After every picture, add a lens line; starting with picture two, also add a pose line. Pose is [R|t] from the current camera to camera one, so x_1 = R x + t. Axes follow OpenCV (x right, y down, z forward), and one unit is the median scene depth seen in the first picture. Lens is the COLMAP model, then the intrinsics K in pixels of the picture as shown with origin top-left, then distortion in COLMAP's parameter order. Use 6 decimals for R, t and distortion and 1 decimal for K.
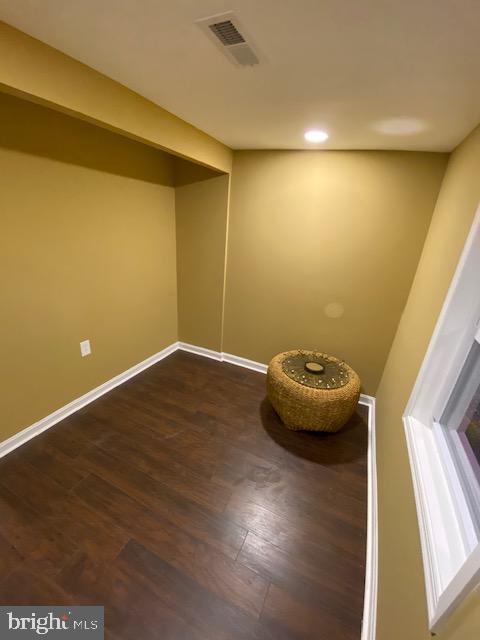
lens RADIAL K [[261.5, 0, 237.4], [0, 261.5, 318.3], [0, 0, 1]] dist [-0.002761, -0.000486]
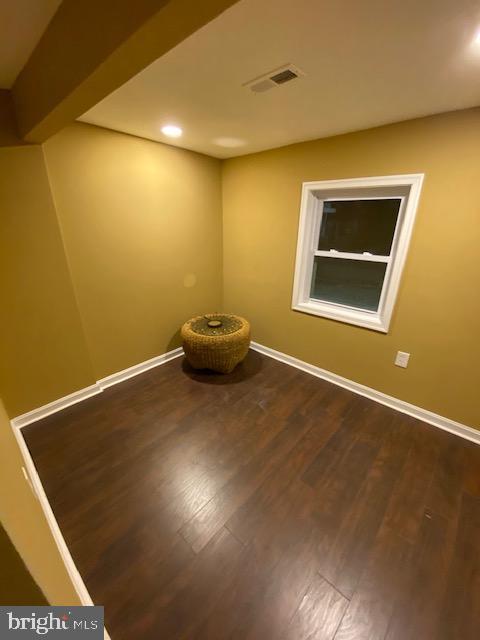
lens RADIAL K [[261.5, 0, 235.5], [0, 261.5, 322.5], [0, 0, 1]] dist [-0.002761, -0.000486]
pose [[0.290702, -0.415588, 0.861846, -0.698861], [0.353724, 0.883612, 0.306771, -0.156764], [-0.889028, 0.215677, 0.403872, 0.350959]]
